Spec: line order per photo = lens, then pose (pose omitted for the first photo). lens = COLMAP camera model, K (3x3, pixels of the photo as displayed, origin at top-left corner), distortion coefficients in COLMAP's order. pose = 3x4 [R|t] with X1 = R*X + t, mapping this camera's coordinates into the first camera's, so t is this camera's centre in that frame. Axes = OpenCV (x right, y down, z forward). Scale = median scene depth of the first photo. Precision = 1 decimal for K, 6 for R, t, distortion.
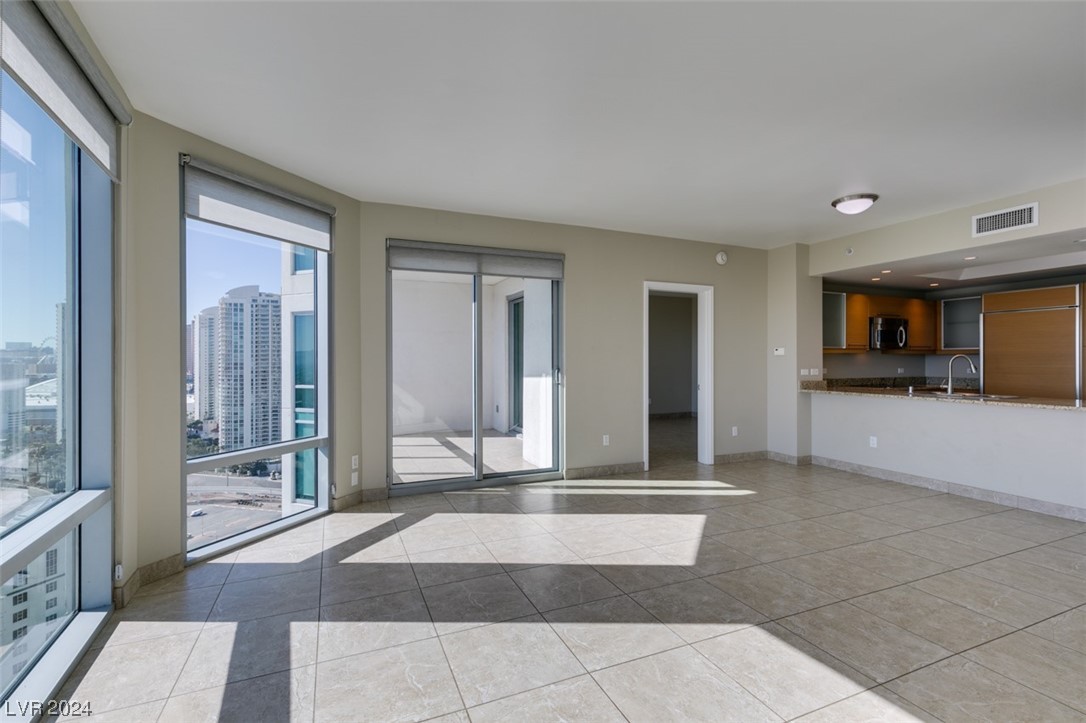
lens RADIAL K [[487.9, 0, 540.7], [0, 487.9, 359.2], [0, 0, 1]] dist [0.006194, -0.001308]
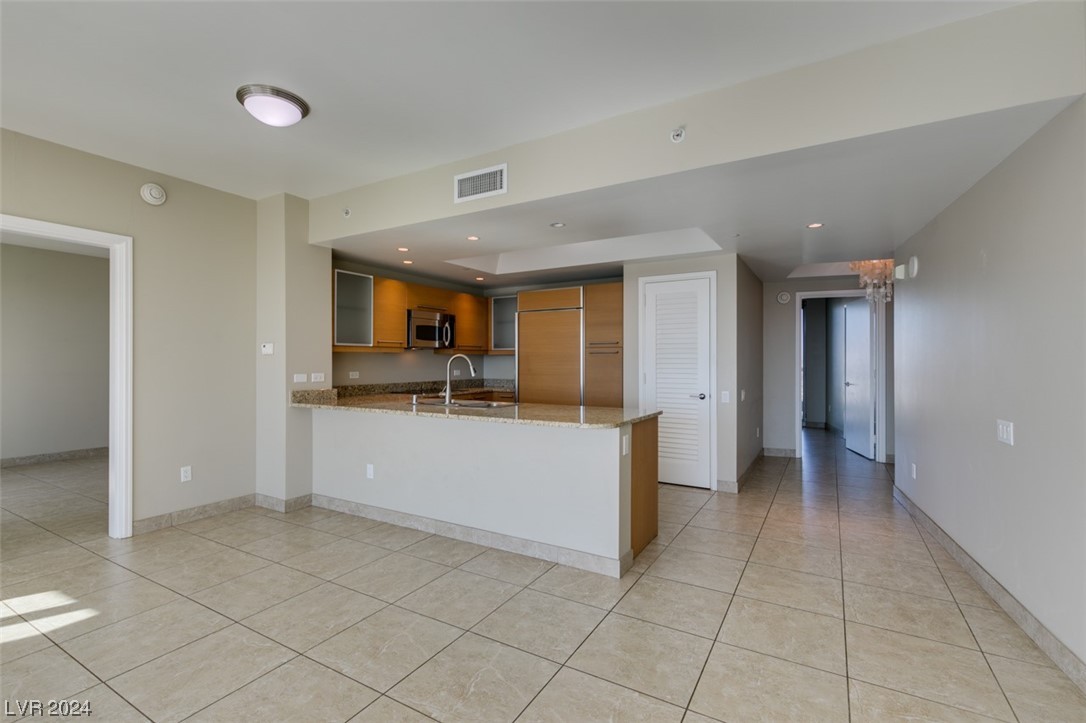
lens RADIAL K [[490.5, 0, 539.4], [0, 490.5, 360.1], [0, 0, 1]] dist [0.006546, -0.000698]
pose [[0.806098, 0.001132, 0.591781, 0.518518], [-0.001536, 0.999999, 0.000179, -0.000380], [-0.591780, -0.001054, 0.806099, 0.287578]]
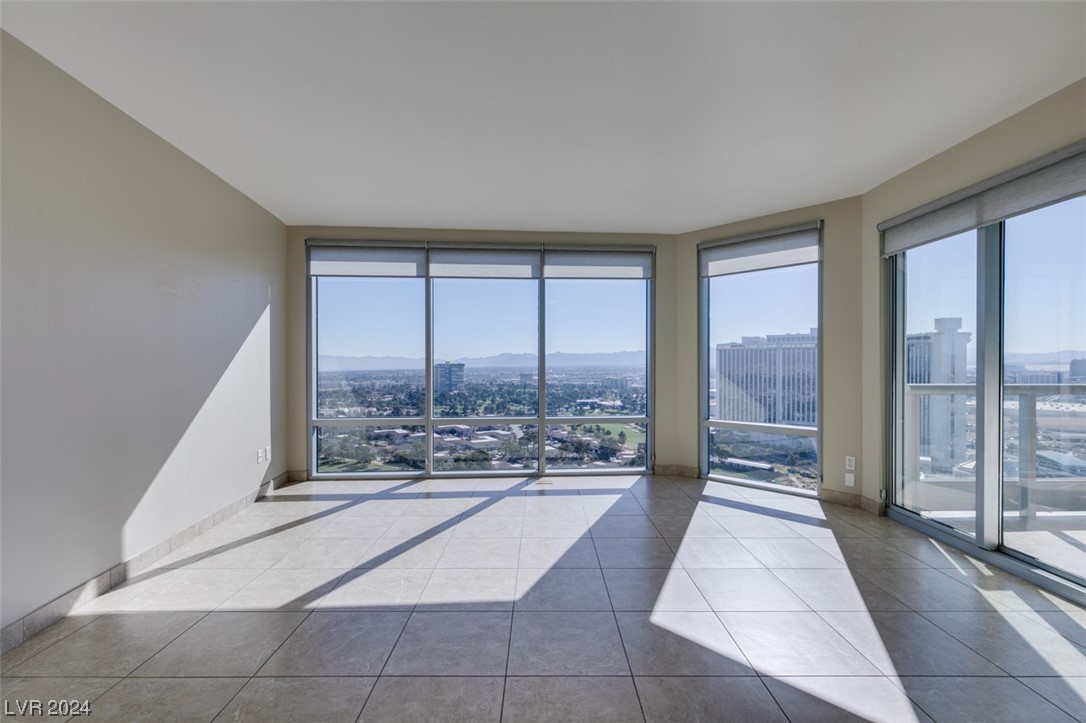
lens RADIAL K [[486.0, 0, 541.0], [0, 486.0, 365.0], [0, 0, 1]] dist [0.006908, -0.001698]
pose [[-0.391489, 0.009063, -0.920138, 0.728996], [0.002987, 0.999959, 0.008579, 0.001216], [0.920178, 0.000610, -0.391499, 0.761446]]
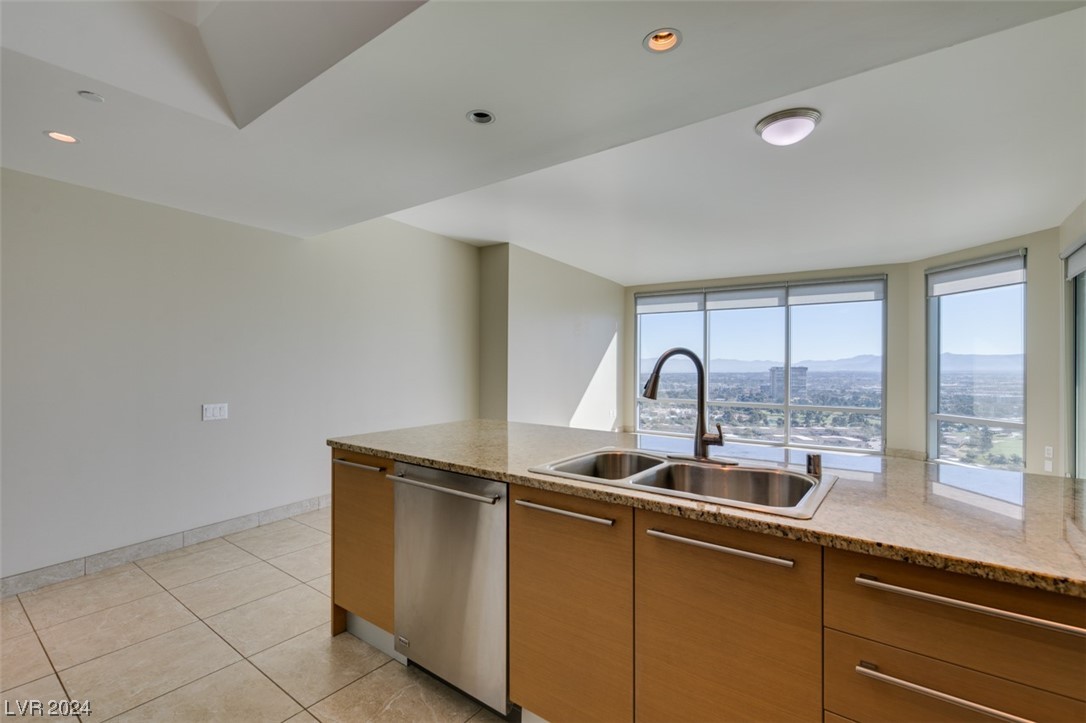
lens RADIAL K [[490.5, 0, 539.4], [0, 490.5, 360.1], [0, 0, 1]] dist [0.006546, -0.000698]
pose [[-0.871817, -0.005955, -0.489796, 1.200709], [-0.003293, 0.999975, -0.006296, 0.001068], [0.489822, -0.003876, -0.871814, 1.350994]]
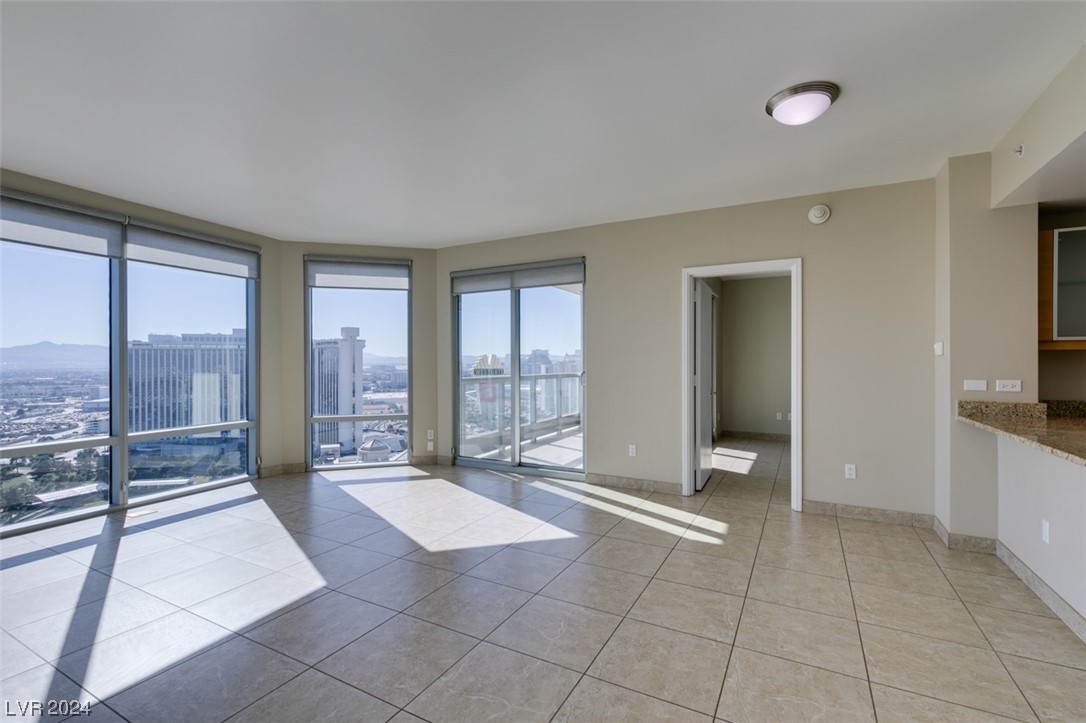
lens RADIAL K [[487.2, 0, 540.3], [0, 487.2, 362.9], [0, 0, 1]] dist [0.007575, -0.001757]
pose [[0.620016, 0.001657, -0.784587, 0.873576], [0.001259, 0.999994, 0.003107, -0.001284], [0.784588, -0.002914, 0.620010, 0.350573]]
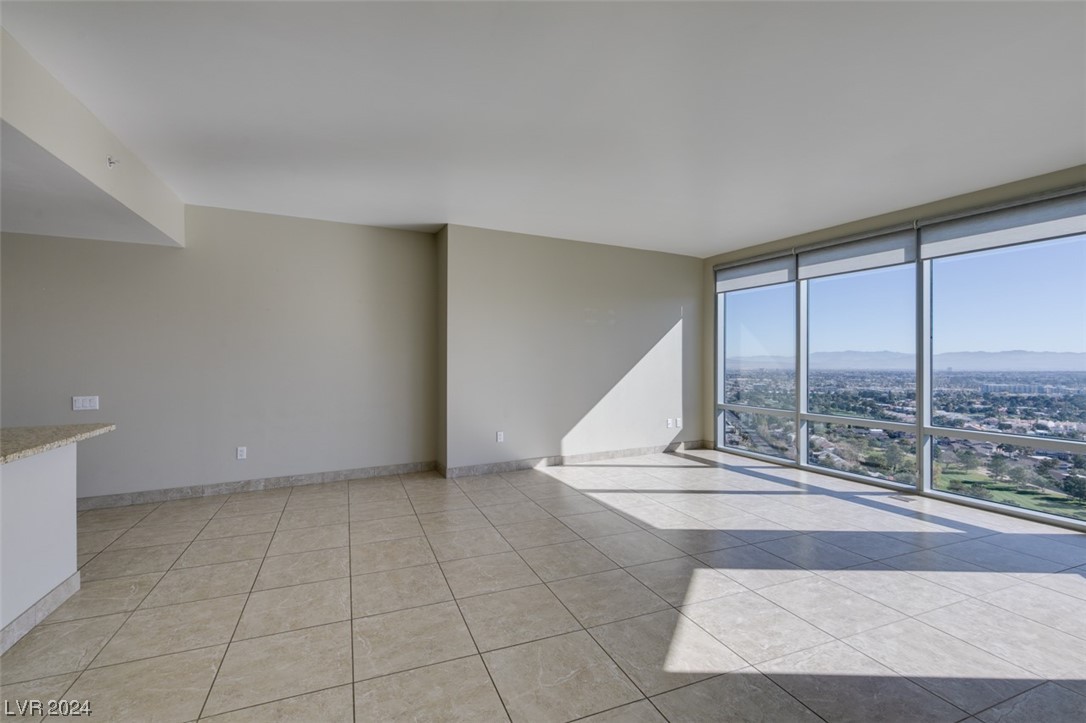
lens RADIAL K [[487.9, 0, 540.7], [0, 487.9, 359.2], [0, 0, 1]] dist [0.006194, -0.001308]
pose [[-0.999756, 0.003727, 0.021782, 0.398308], [0.003677, 0.999991, -0.002318, 0.002932], [-0.021790, -0.002237, -0.999760, 1.318569]]
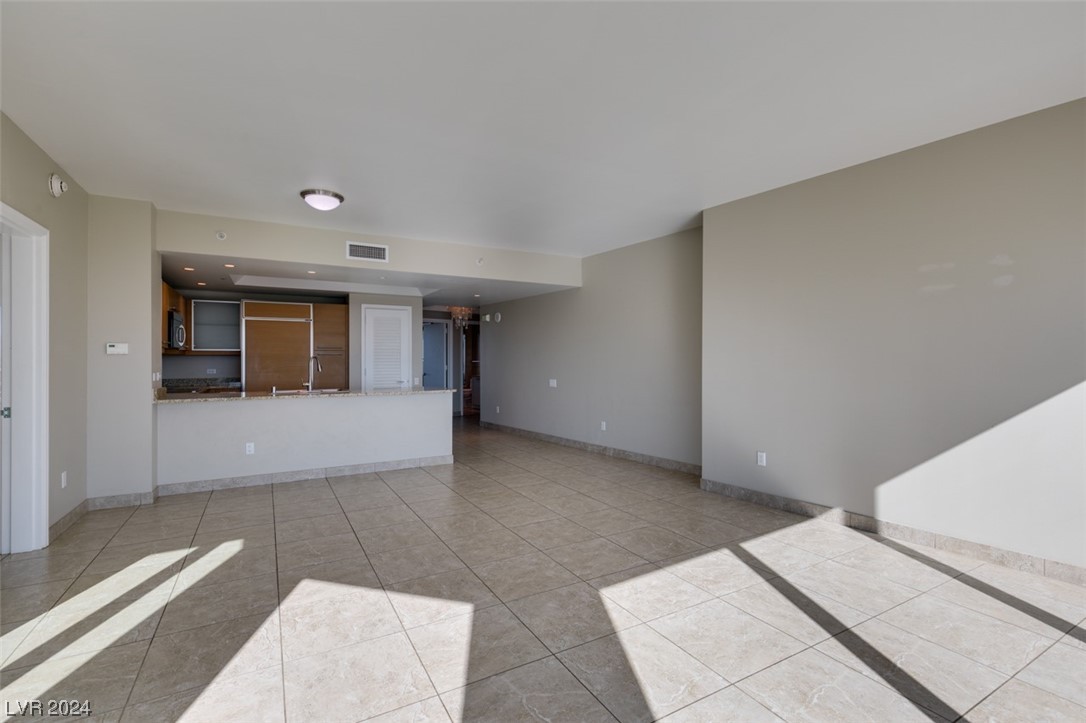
lens RADIAL K [[487.9, 0, 540.7], [0, 487.9, 359.2], [0, 0, 1]] dist [0.006194, -0.001308]
pose [[-0.109057, 0.002372, 0.994033, -0.355687], [0.000950, 0.999997, -0.002282, 0.001993], [-0.994035, 0.000696, -0.109059, 0.642307]]
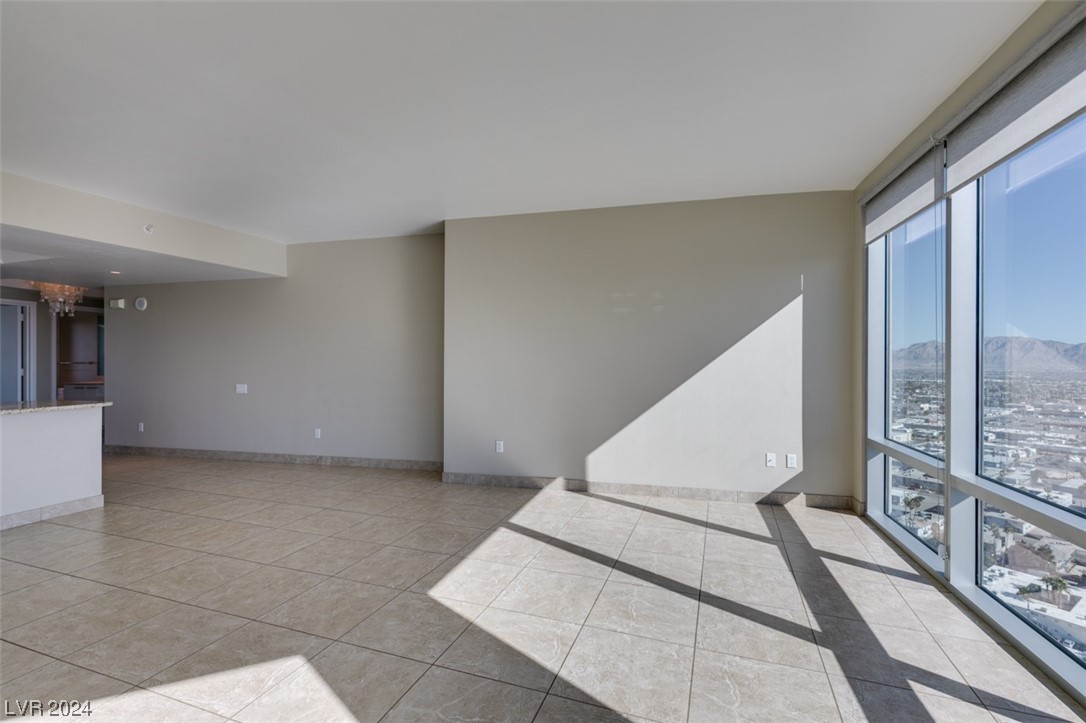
lens RADIAL K [[487.9, 0, 540.7], [0, 487.9, 359.2], [0, 0, 1]] dist [0.006194, -0.001308]
pose [[-0.724388, 0.003168, 0.689385, -0.278469], [0.002104, 0.999995, -0.002384, 0.001679], [-0.689389, -0.000276, -0.724391, 0.835543]]
